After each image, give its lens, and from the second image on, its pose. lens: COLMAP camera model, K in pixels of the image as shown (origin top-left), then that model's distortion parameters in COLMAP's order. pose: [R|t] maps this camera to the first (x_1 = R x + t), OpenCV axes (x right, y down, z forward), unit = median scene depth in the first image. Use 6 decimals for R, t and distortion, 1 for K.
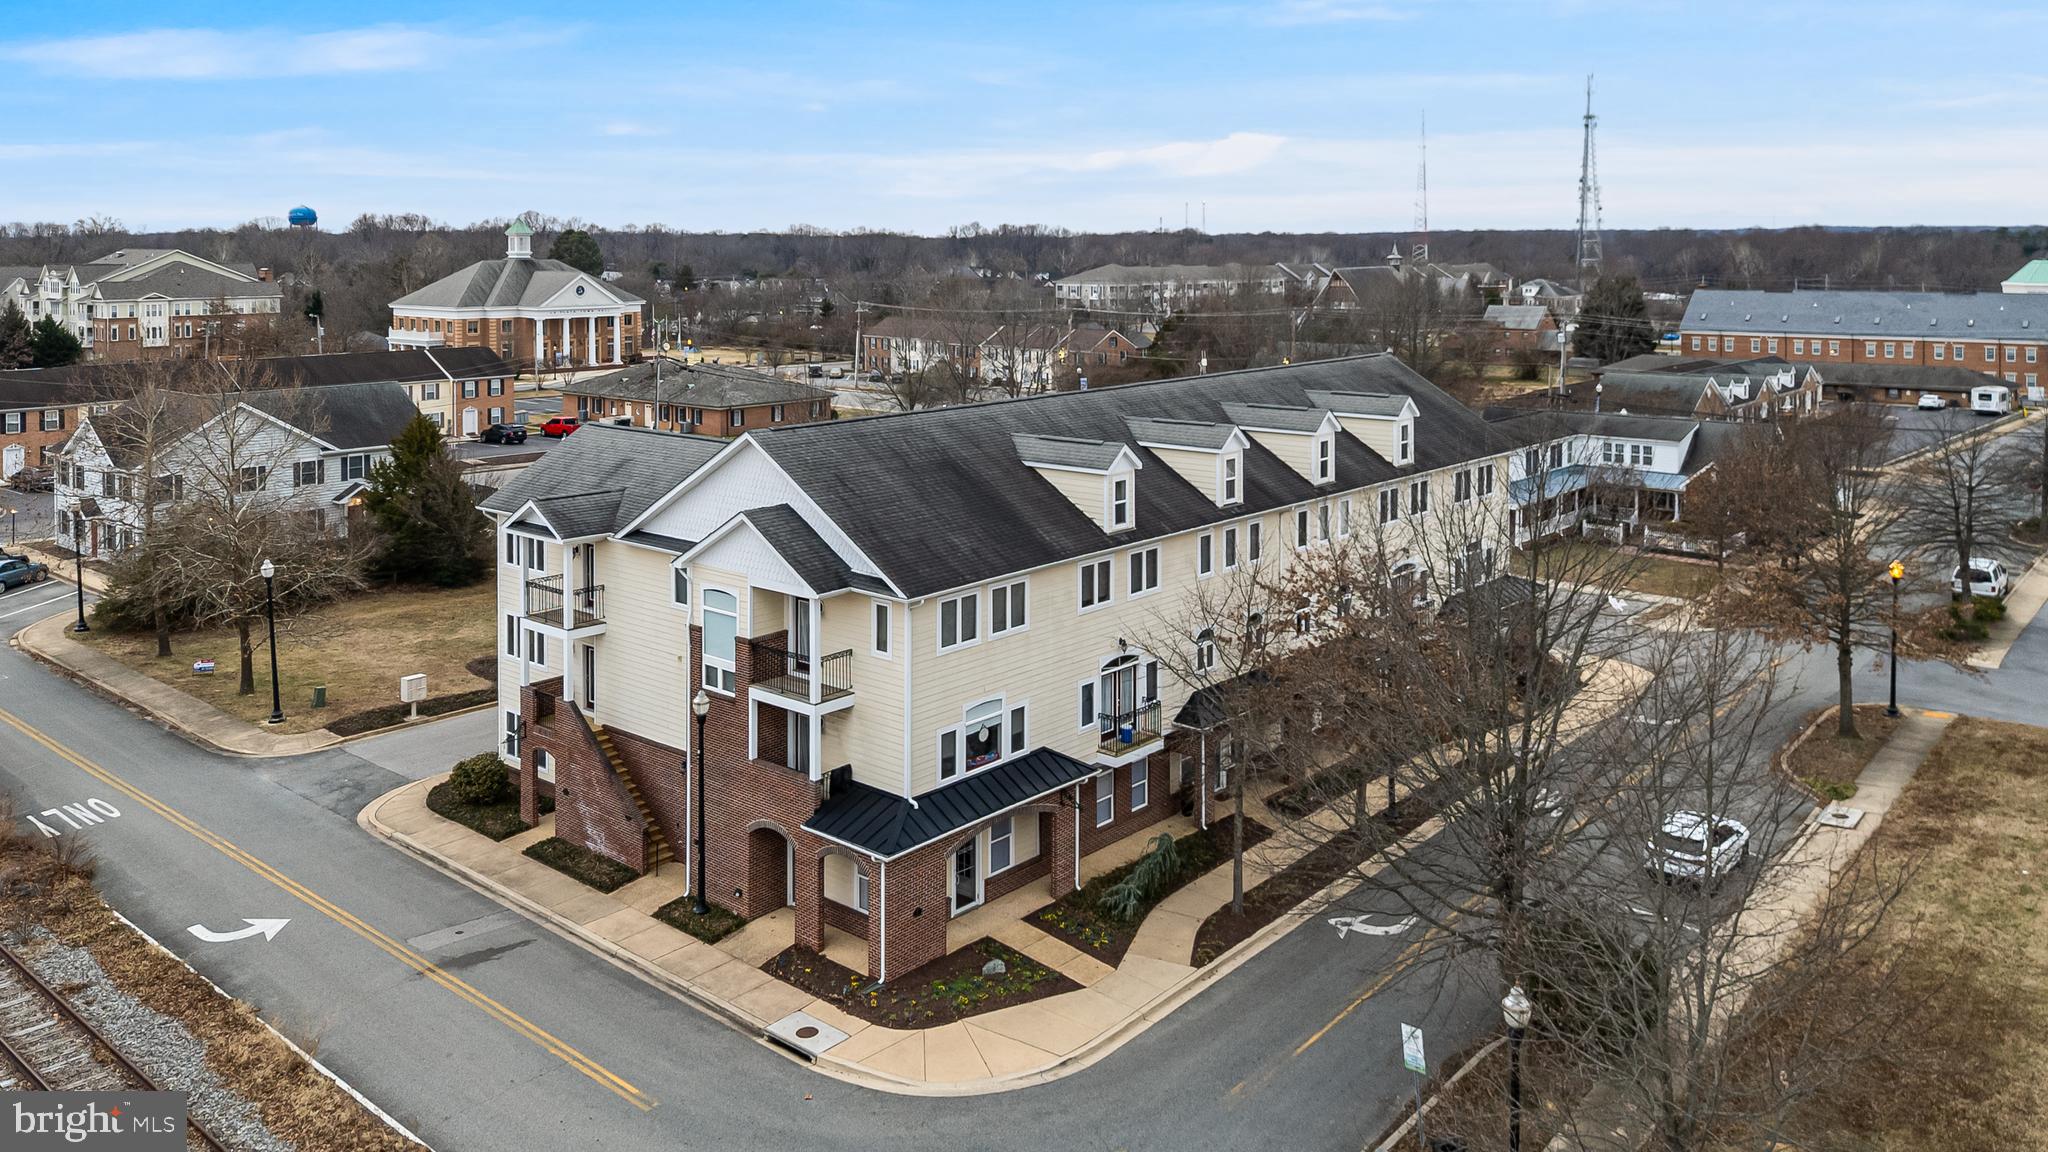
lens RADIAL K [[1558.6, 0, 1035.4], [0, 1558.6, 232.5], [0, 0, 1]] dist [0.000244, 0.015807]
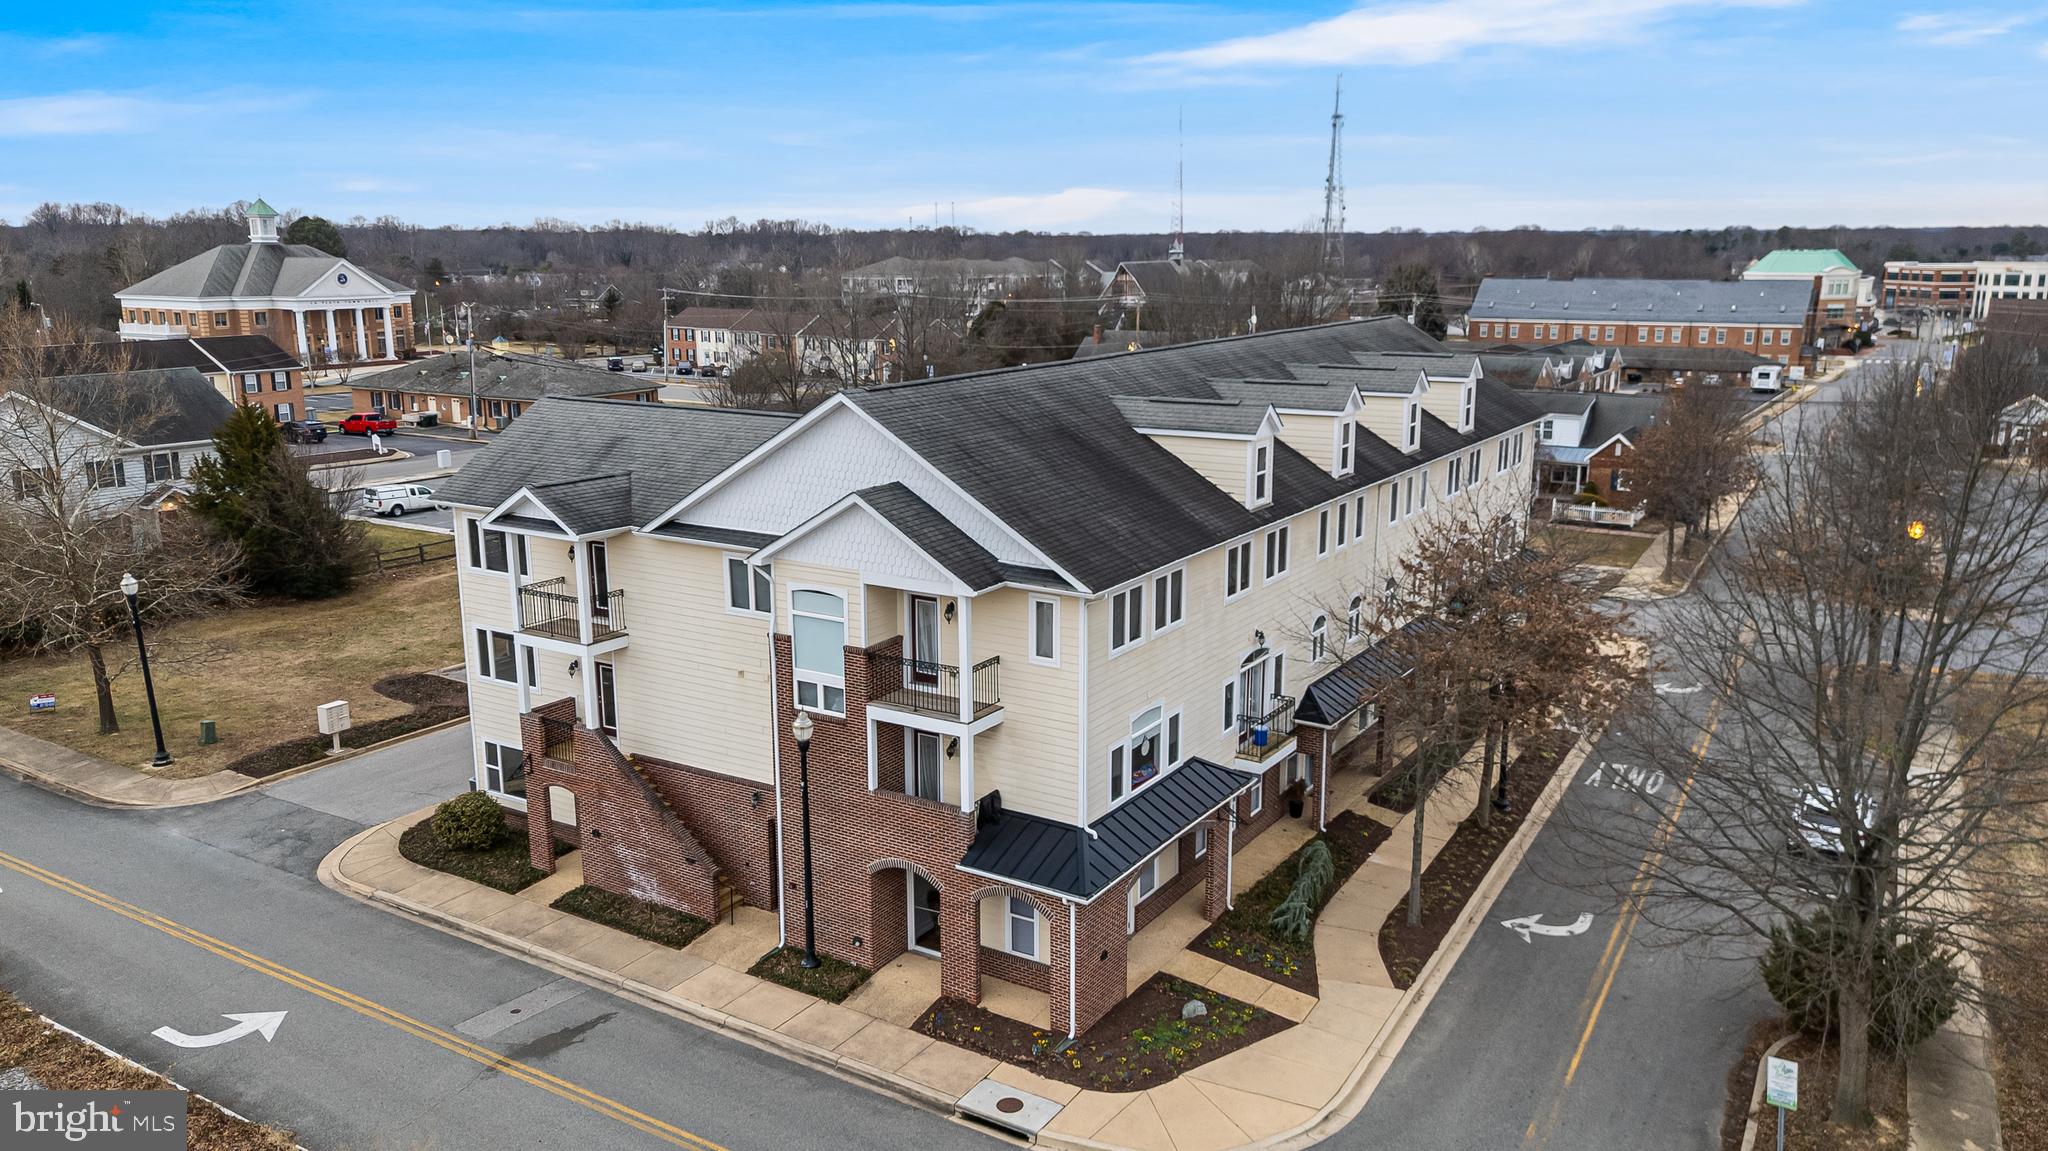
lens RADIAL K [[1521.0, 0, 1027.9], [0, 1521.0, 545.7], [0, 0, 1]] dist [0.027227, -0.009106]
pose [[0.987786, -0.028123, 0.153258, -0.188803], [-0.003347, 0.979520, 0.201319, 0.043076], [-0.155781, -0.199373, 0.967462, 0.203477]]
